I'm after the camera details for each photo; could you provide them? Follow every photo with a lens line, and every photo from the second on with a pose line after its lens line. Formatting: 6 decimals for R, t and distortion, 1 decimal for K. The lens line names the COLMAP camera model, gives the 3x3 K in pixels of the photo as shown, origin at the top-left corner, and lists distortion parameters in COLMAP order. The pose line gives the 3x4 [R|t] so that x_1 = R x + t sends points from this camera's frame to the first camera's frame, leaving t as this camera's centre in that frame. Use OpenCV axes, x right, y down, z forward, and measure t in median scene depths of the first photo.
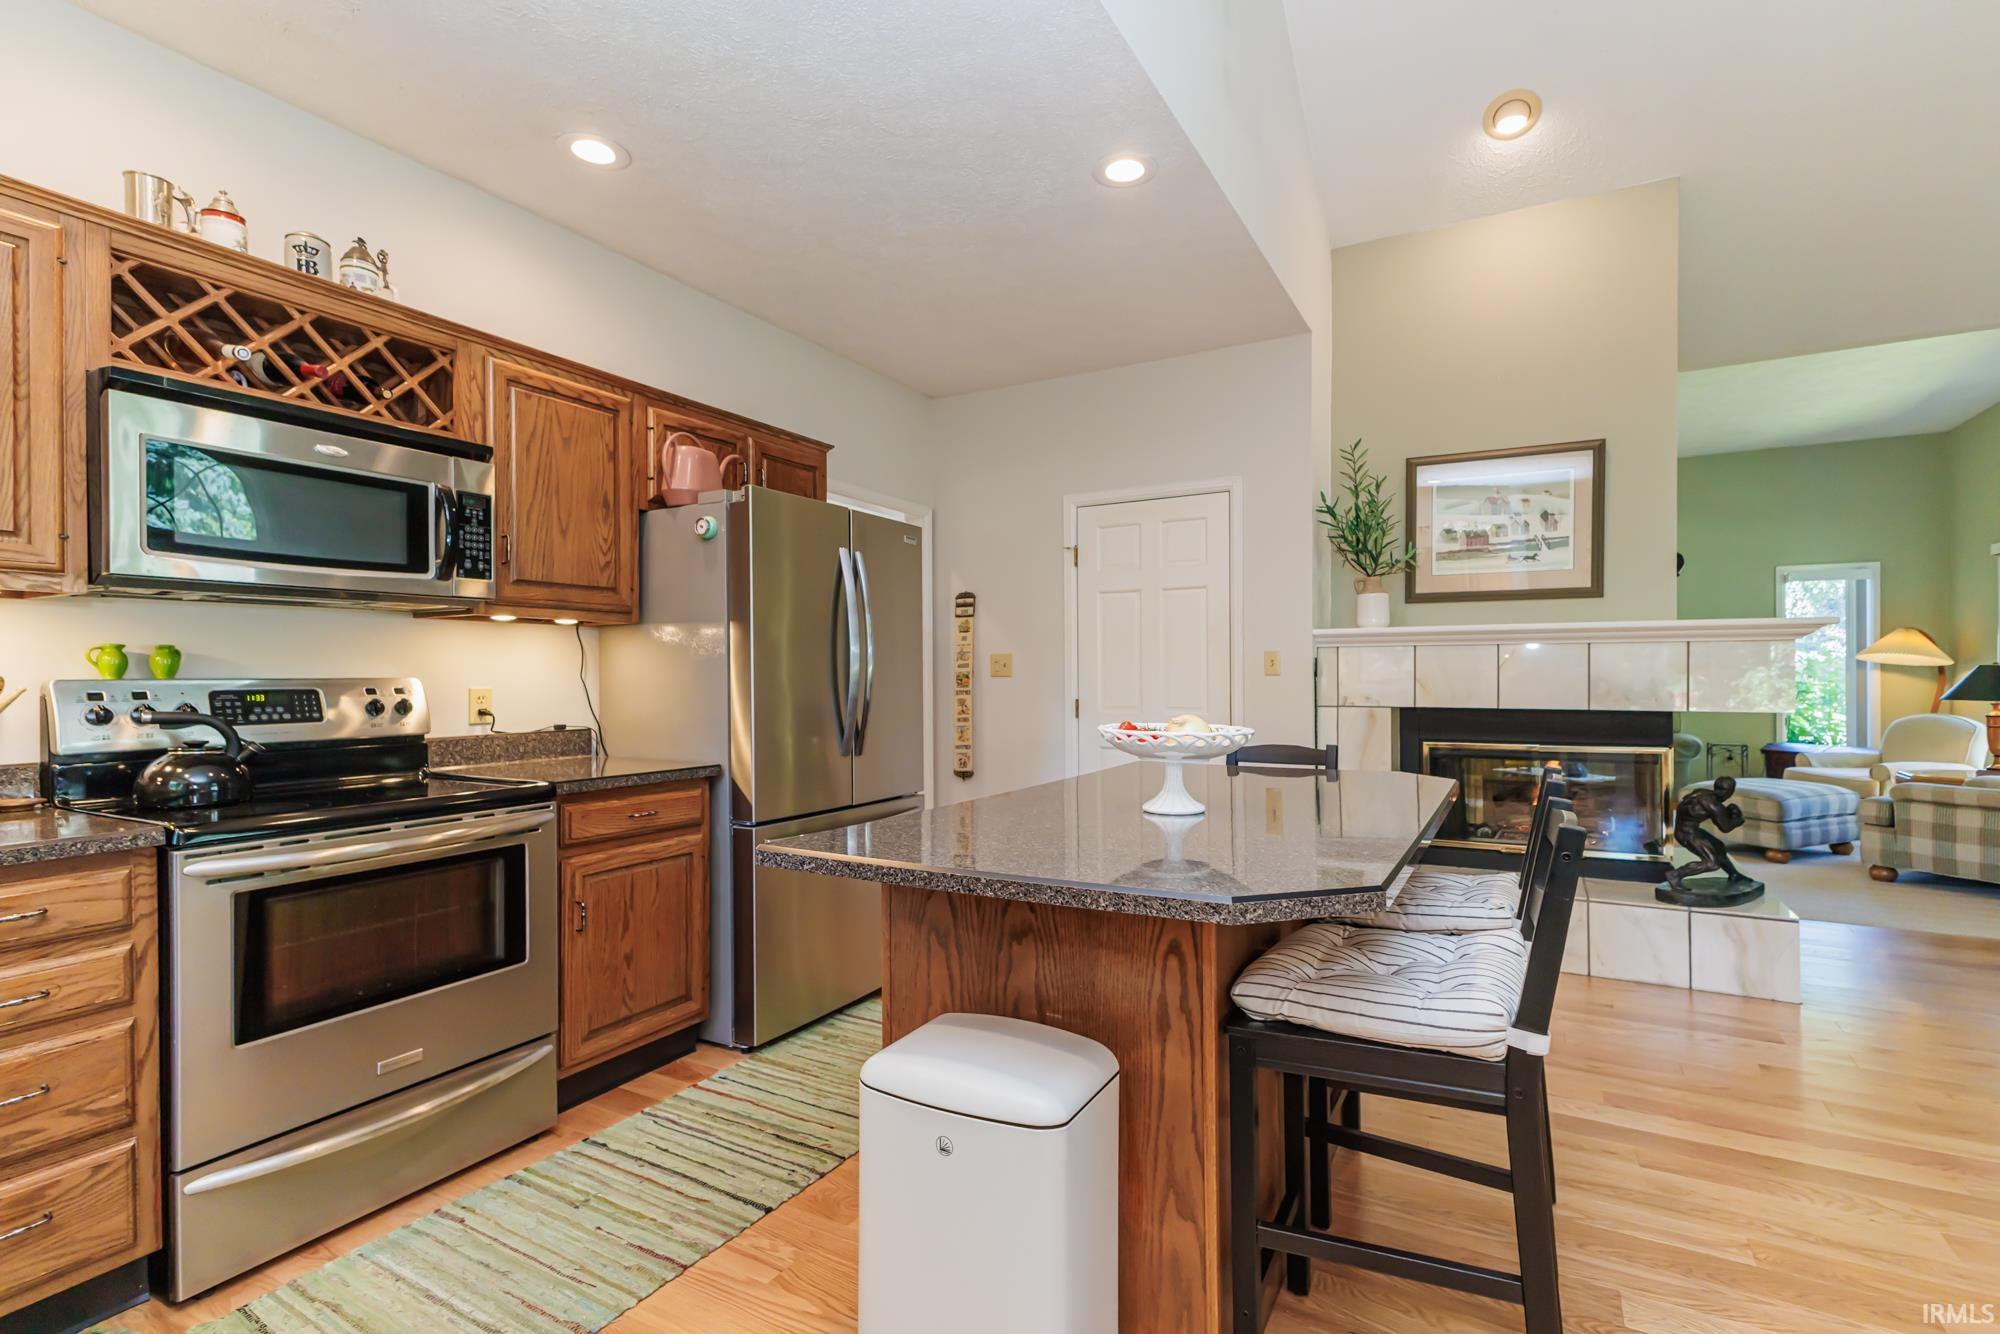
lens RADIAL K [[910.4, 0, 1000.0], [0, 910.4, 667.0], [0, 0, 1]] dist [-0.000808, -0.000478]
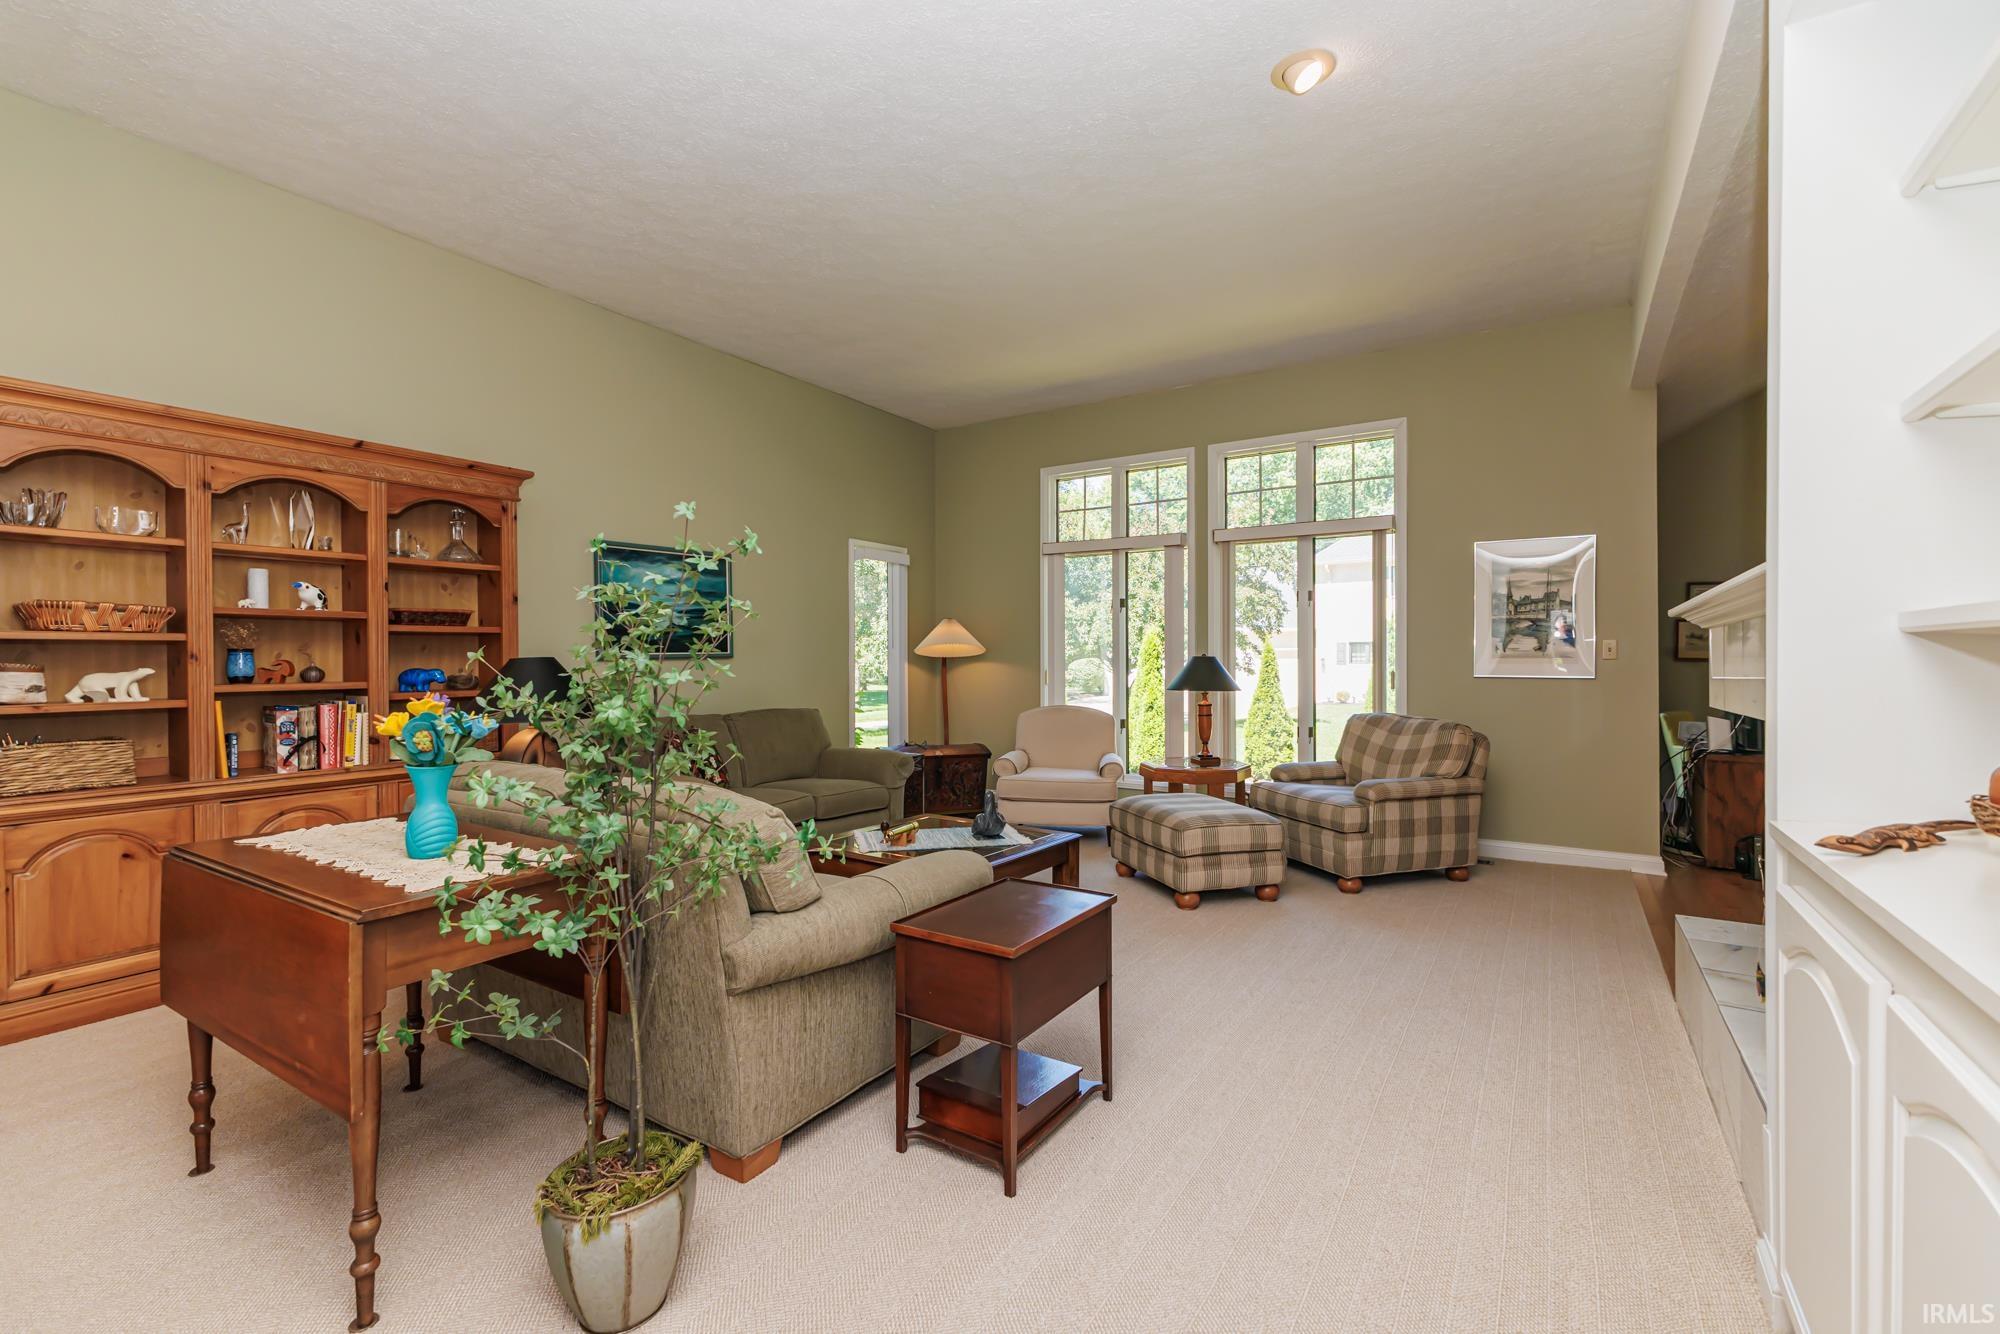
lens RADIAL K [[839.2, 0, 1000.0], [0, 839.2, 667.0], [0, 0, 1]] dist [0.001281, 0.000099]
pose [[0.073582, 0.000150, 0.997289, 0.141026], [-0.003664, 0.999993, 0.000120, 0.016383], [-0.997282, -0.003663, 0.073582, 1.364481]]
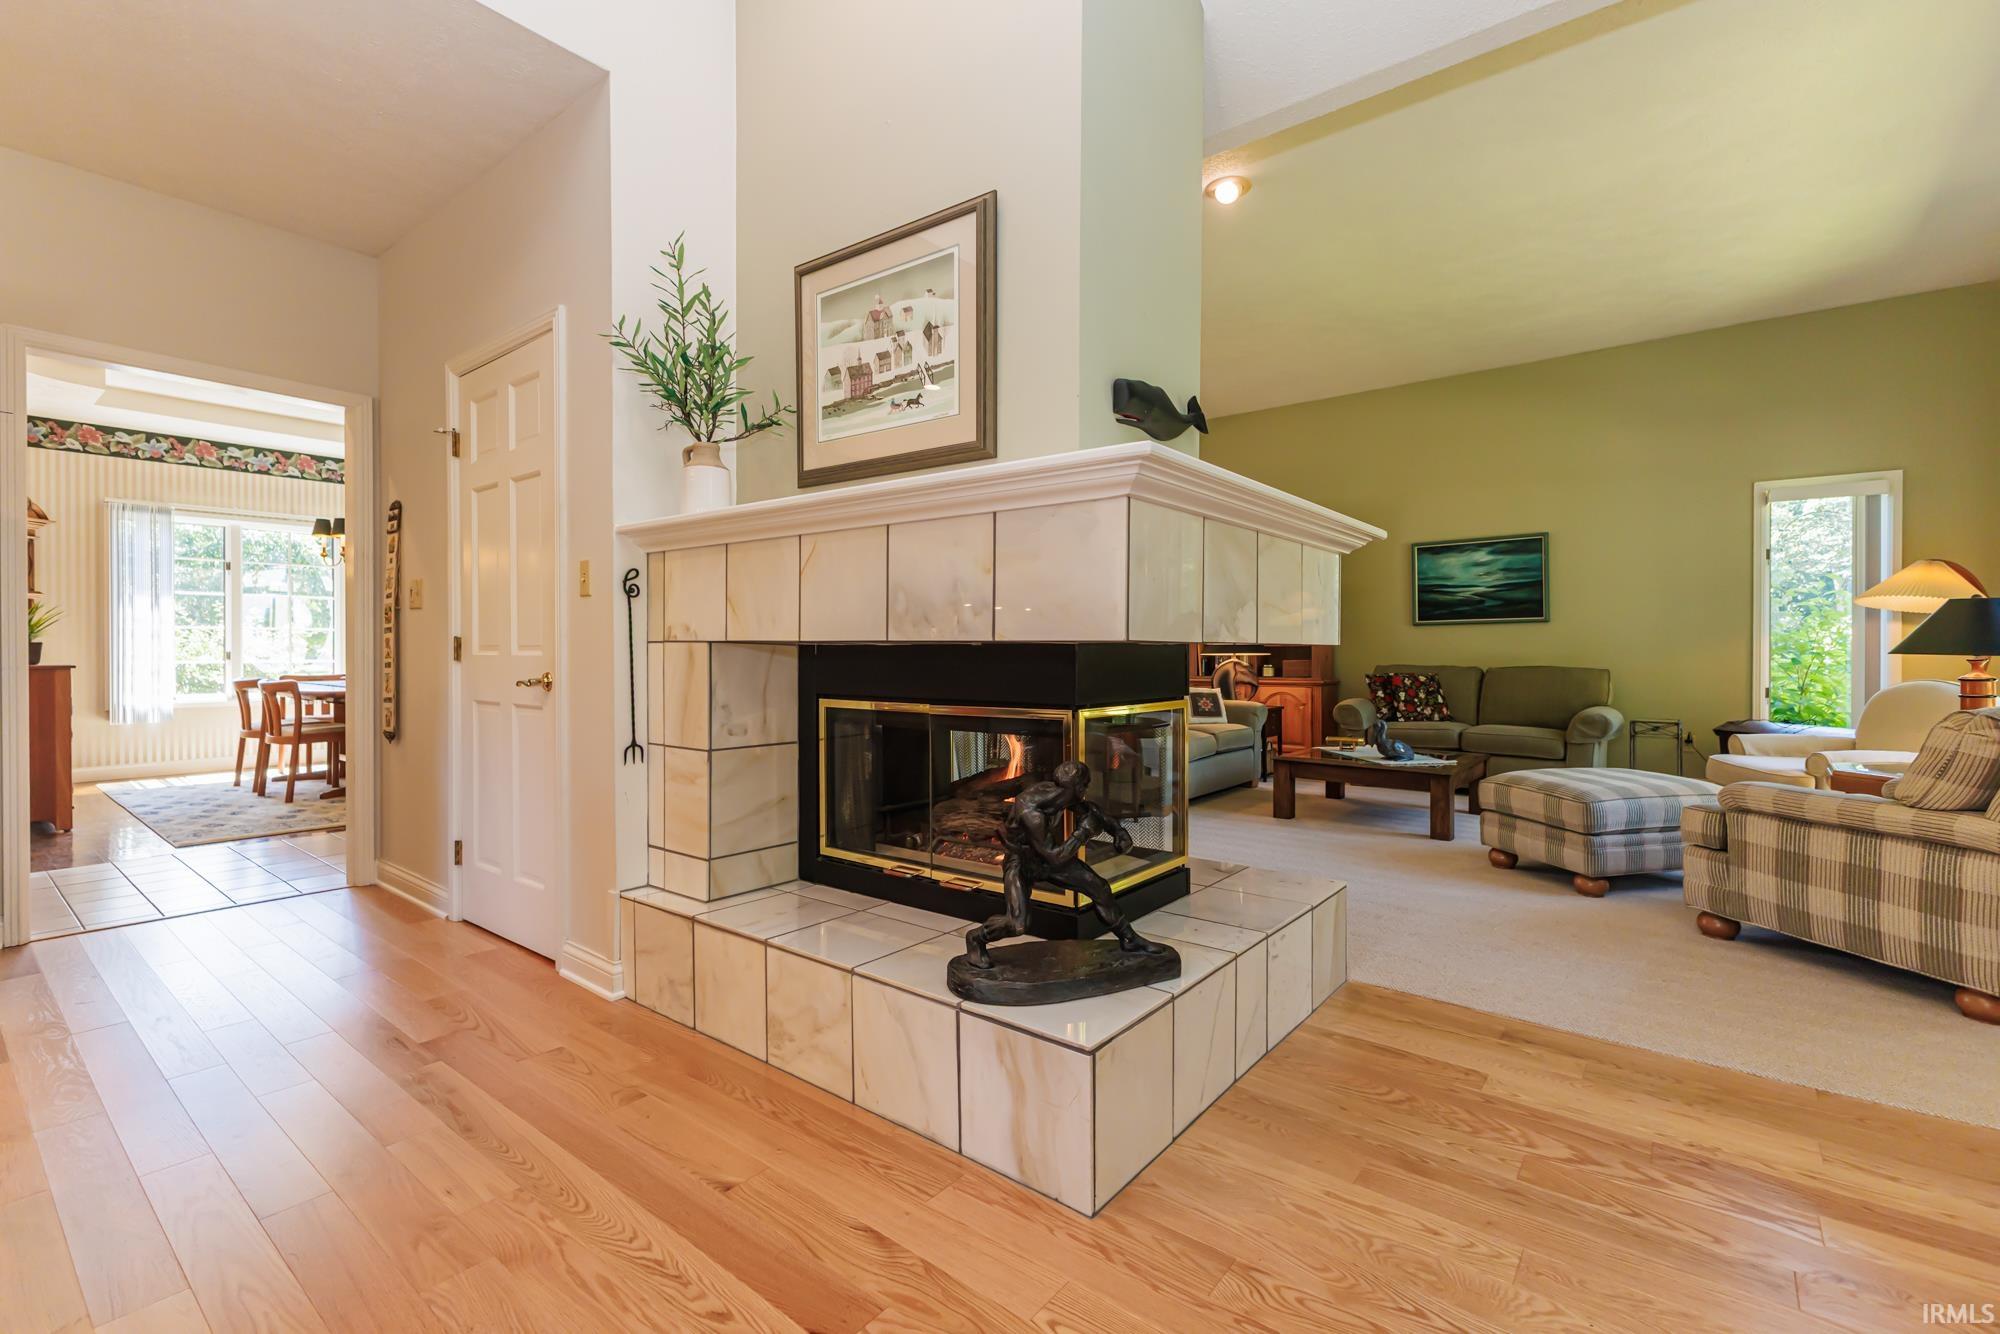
lens RADIAL K [[874.3, 0, 999.1], [0, 874.3, 643.8], [0, 0, 1]] dist [0.002463, 0.000208]
pose [[0.988319, 0.005274, -0.152310, 0.611711], [-0.004855, 0.999983, 0.003121, 0.036010], [0.152324, -0.002346, 0.988328, 0.350475]]
